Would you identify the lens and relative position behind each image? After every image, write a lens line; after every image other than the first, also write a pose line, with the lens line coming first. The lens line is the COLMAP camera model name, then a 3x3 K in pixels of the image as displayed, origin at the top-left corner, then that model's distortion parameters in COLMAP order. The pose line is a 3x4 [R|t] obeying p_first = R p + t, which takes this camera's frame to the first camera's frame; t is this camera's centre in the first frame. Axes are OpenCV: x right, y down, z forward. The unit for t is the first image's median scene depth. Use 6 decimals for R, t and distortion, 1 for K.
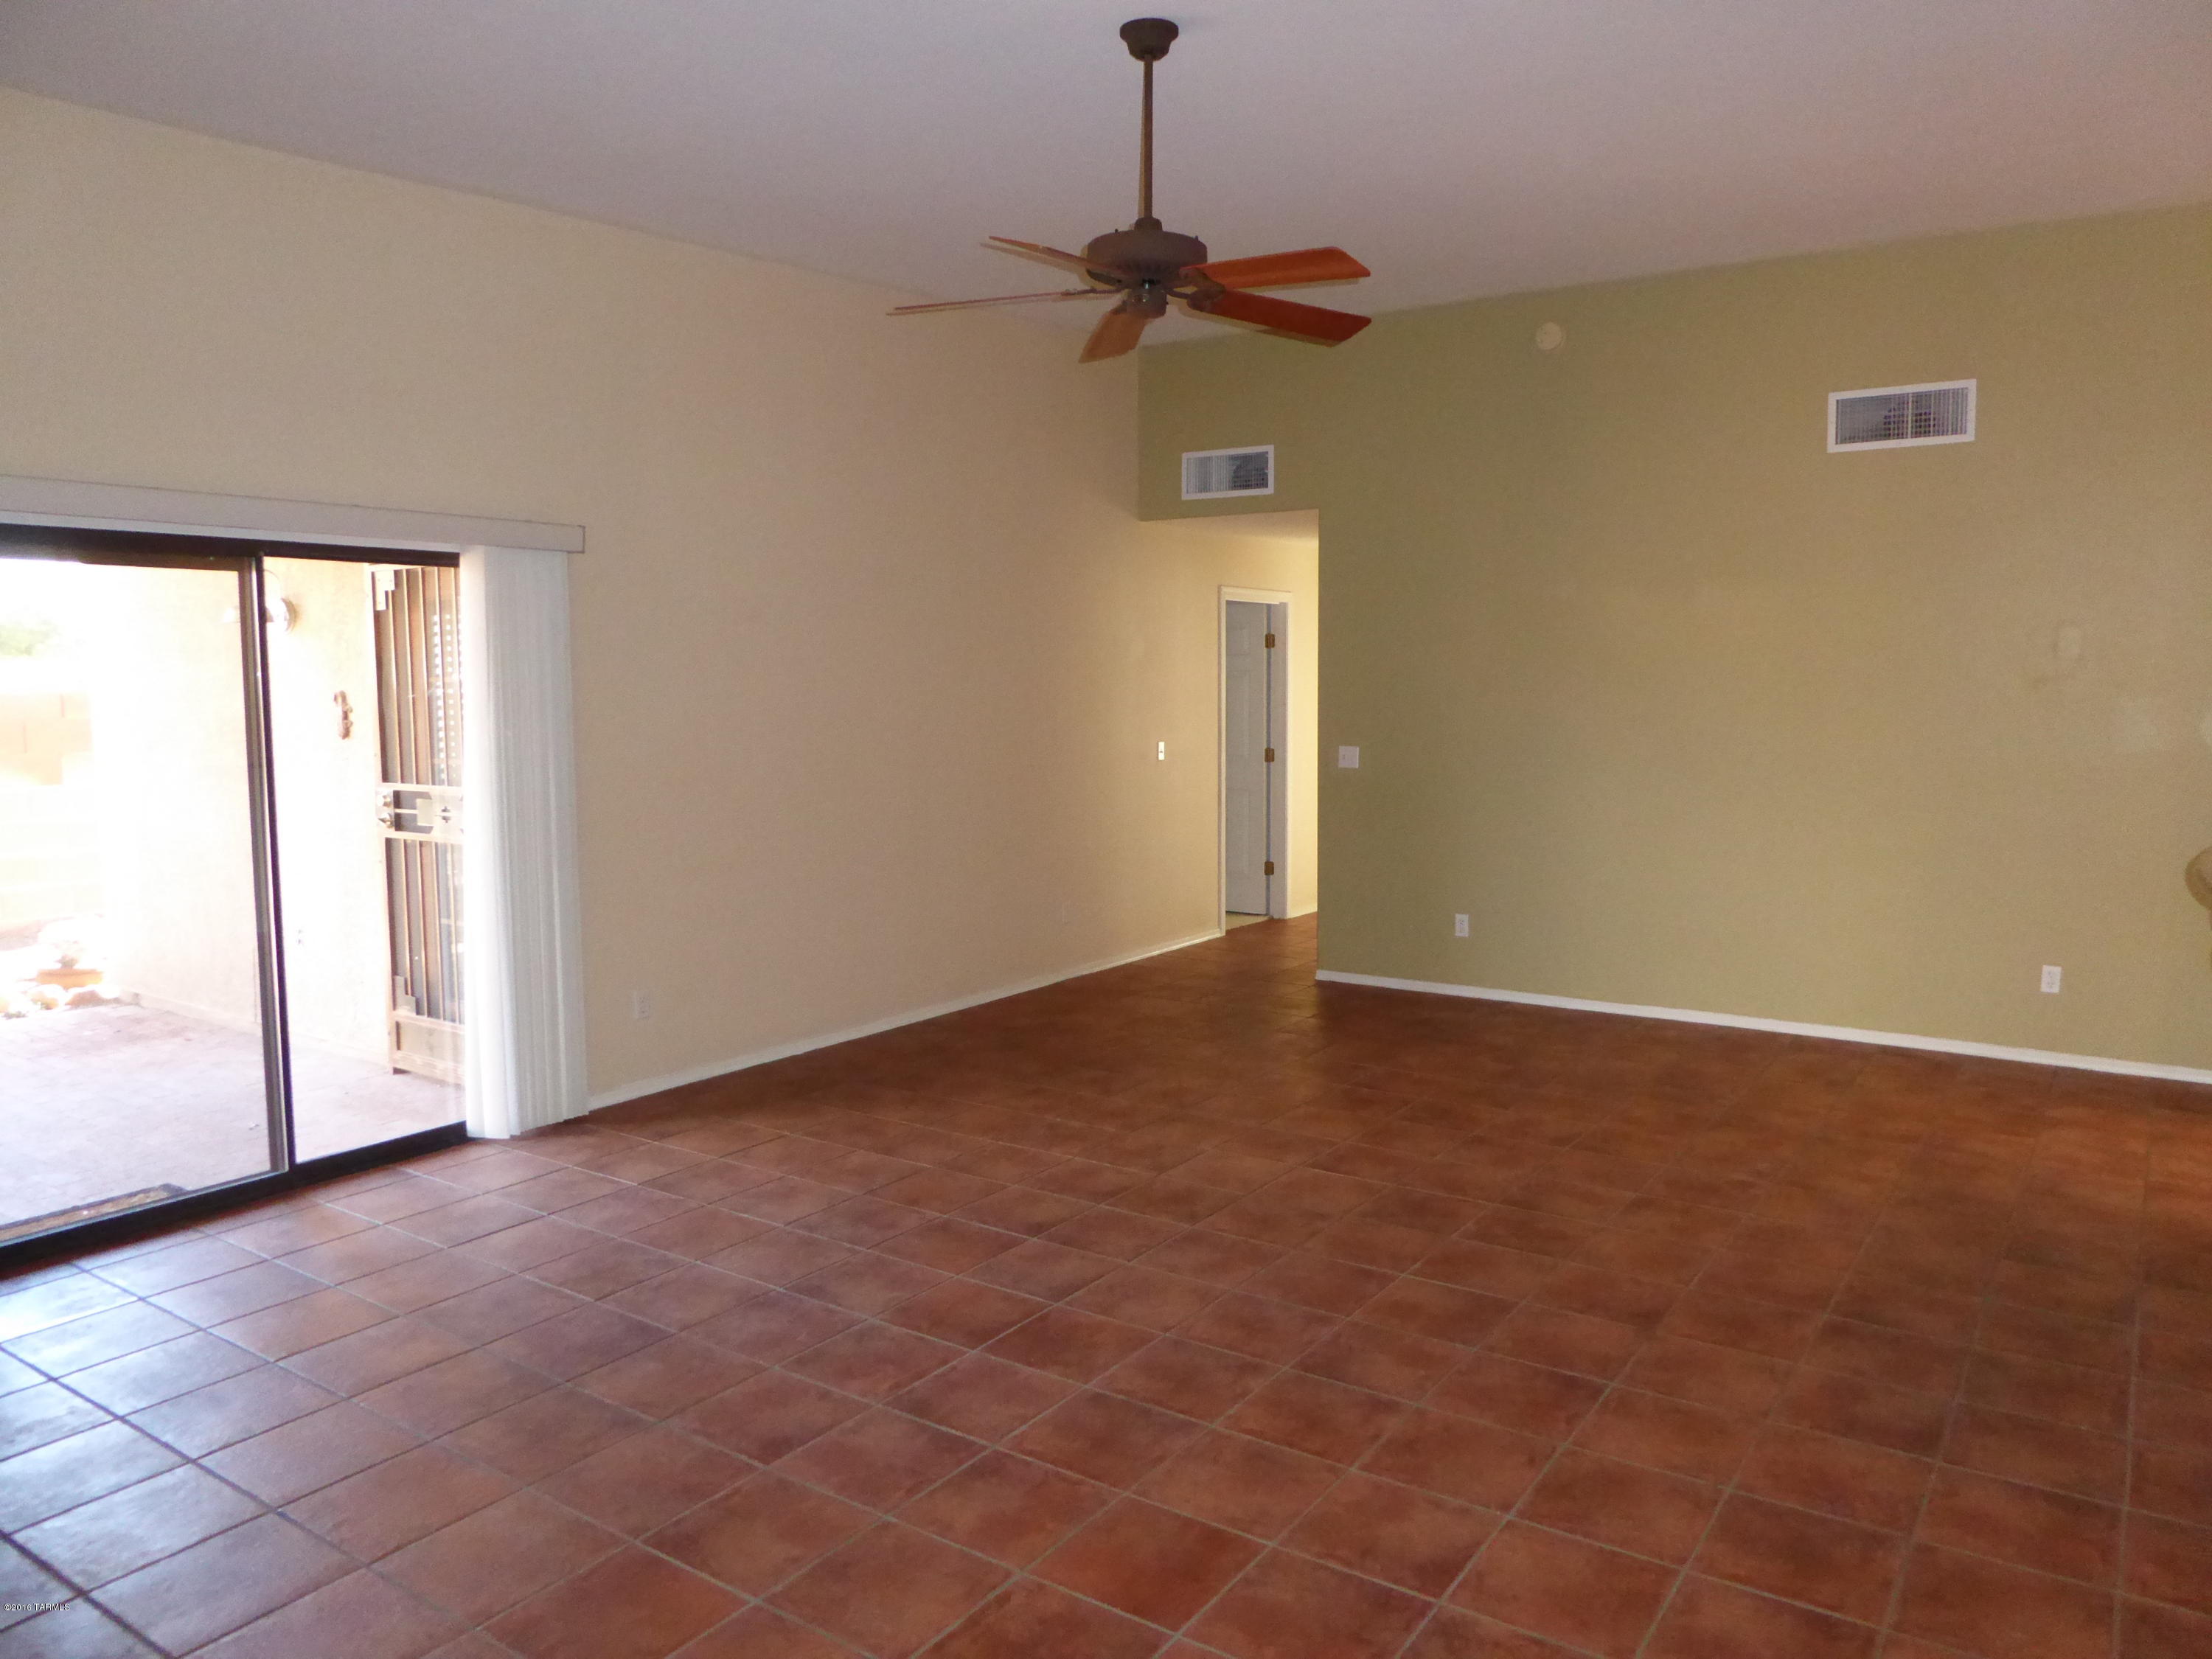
lens RADIAL K [[1562.4, 0, 1119.6], [0, 1562.4, 820.7], [0, 0, 1]] dist [-0.042463, 0.015642]
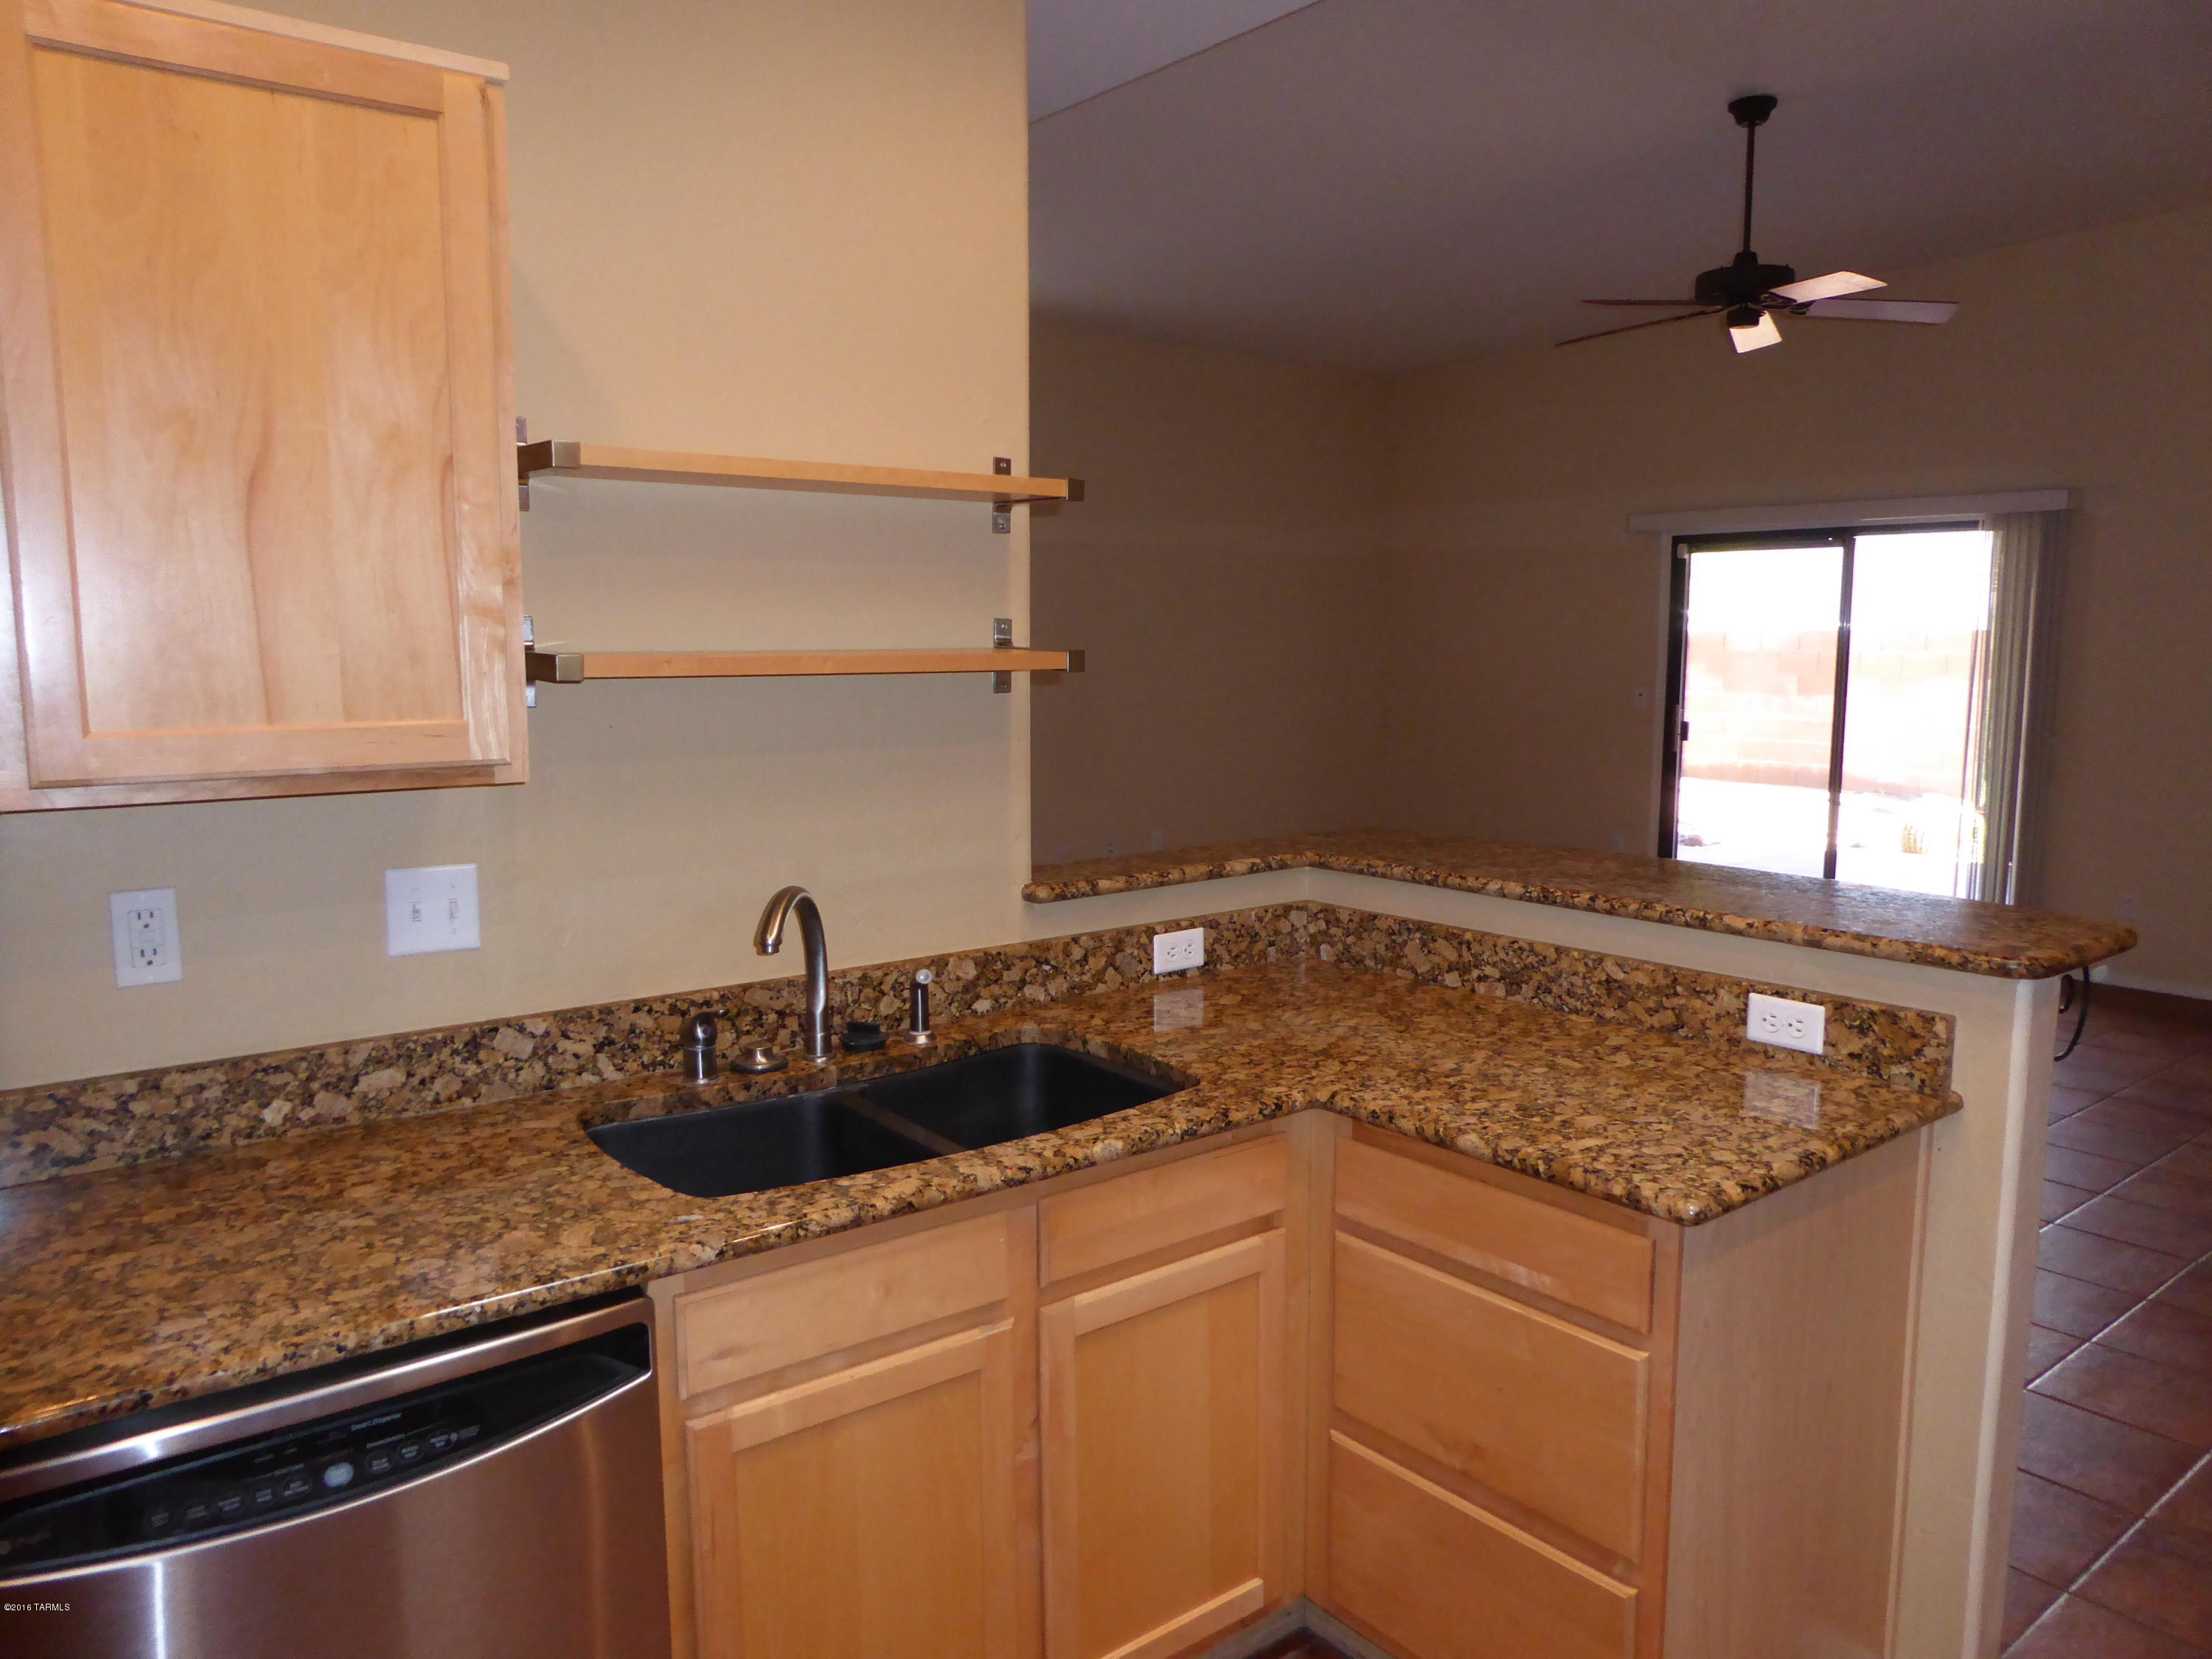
lens RADIAL K [[1562.4, 0, 1119.8], [0, 1562.4, 831.4], [0, 0, 1]] dist [-0.042463, 0.015642]
pose [[-0.276562, 0.123838, -0.952984, 1.133335], [-0.089255, 0.984066, 0.153780, -0.059381], [0.956842, 0.127589, -0.261101, 0.766720]]
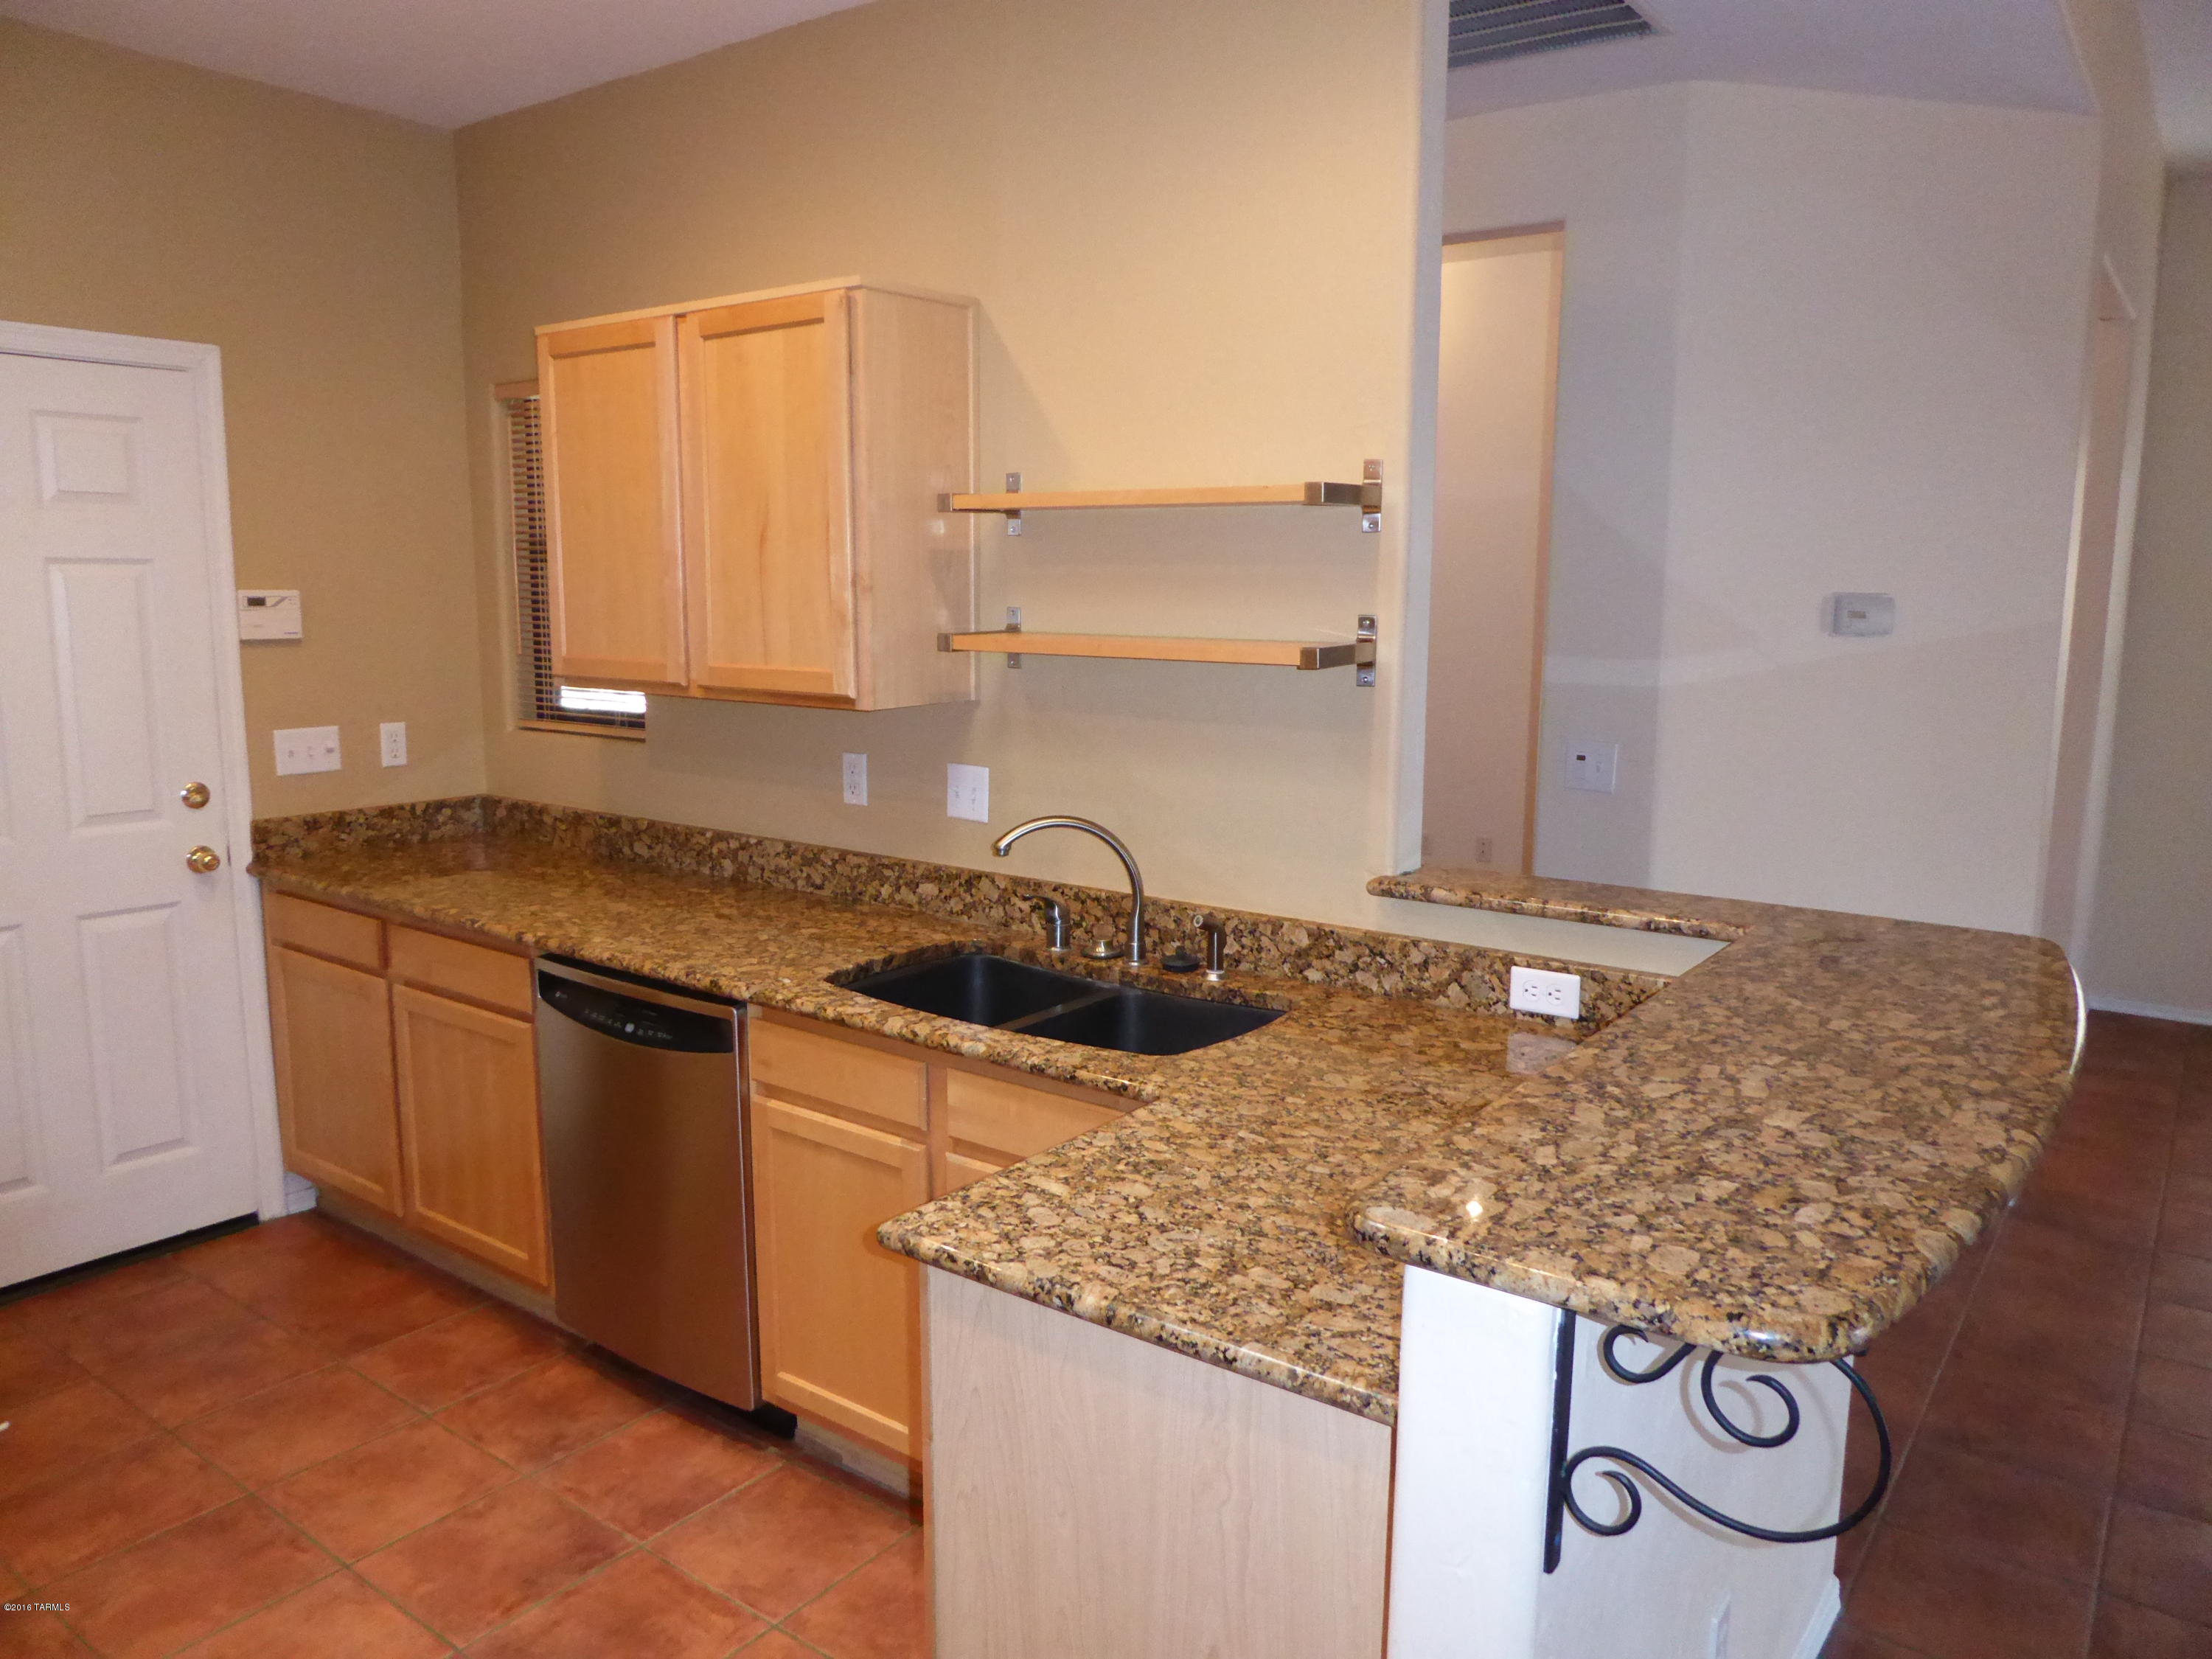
lens RADIAL K [[1562.4, 0, 1120.9], [0, 1562.4, 830.8], [0, 0, 1]] dist [-0.042463, 0.015642]
pose [[-0.999814, -0.008675, 0.017226, 0.645050], [-0.004143, 0.968887, 0.247470, -0.114104], [-0.018837, 0.247353, -0.968742, 1.185542]]
